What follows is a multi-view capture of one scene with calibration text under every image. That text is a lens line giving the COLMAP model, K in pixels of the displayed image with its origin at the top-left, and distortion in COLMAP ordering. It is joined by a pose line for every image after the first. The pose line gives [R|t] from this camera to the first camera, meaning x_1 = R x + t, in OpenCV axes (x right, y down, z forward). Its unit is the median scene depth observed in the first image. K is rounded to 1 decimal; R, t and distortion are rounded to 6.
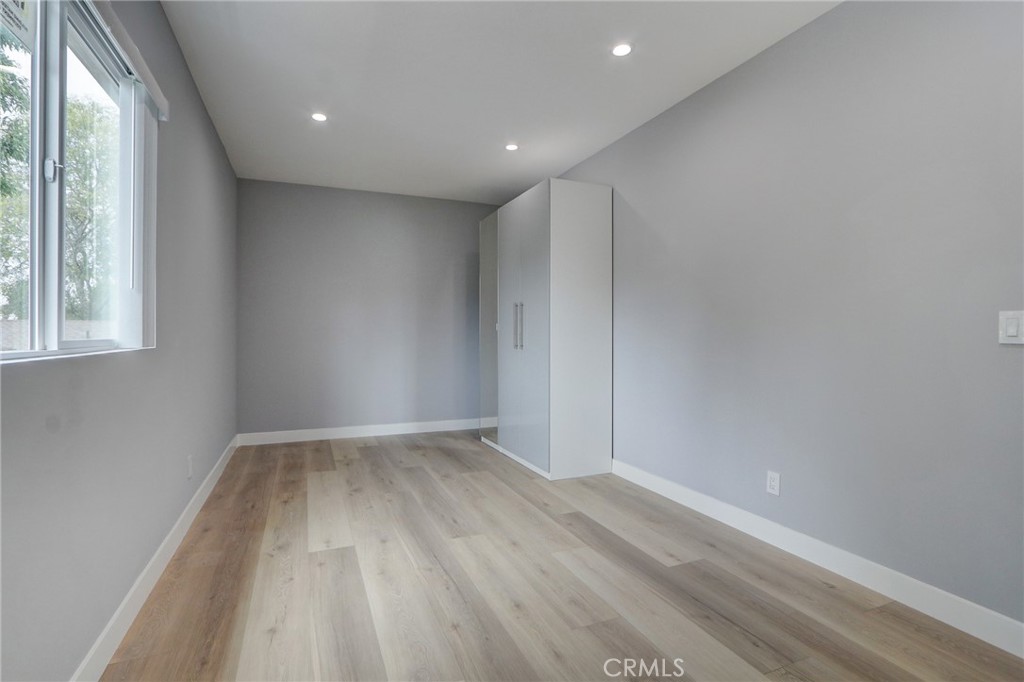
lens RADIAL K [[476.6, 0, 494.4], [0, 476.6, 337.3], [0, 0, 1]] dist [-0.016281, 0.002512]
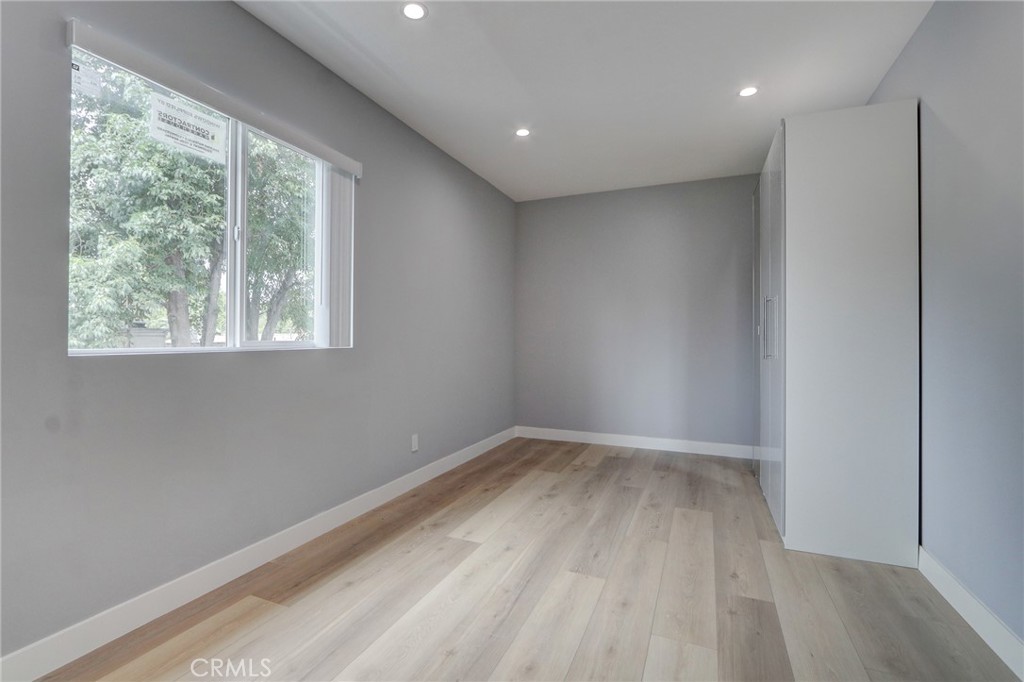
lens RADIAL K [[476.6, 0, 492.4], [0, 476.6, 333.8], [0, 0, 1]] dist [-0.016281, 0.002512]
pose [[0.694004, -0.005134, -0.719953, 0.456925], [-0.009384, 0.999825, -0.016176, 0.001193], [0.719910, 0.017982, 0.693834, 0.290042]]
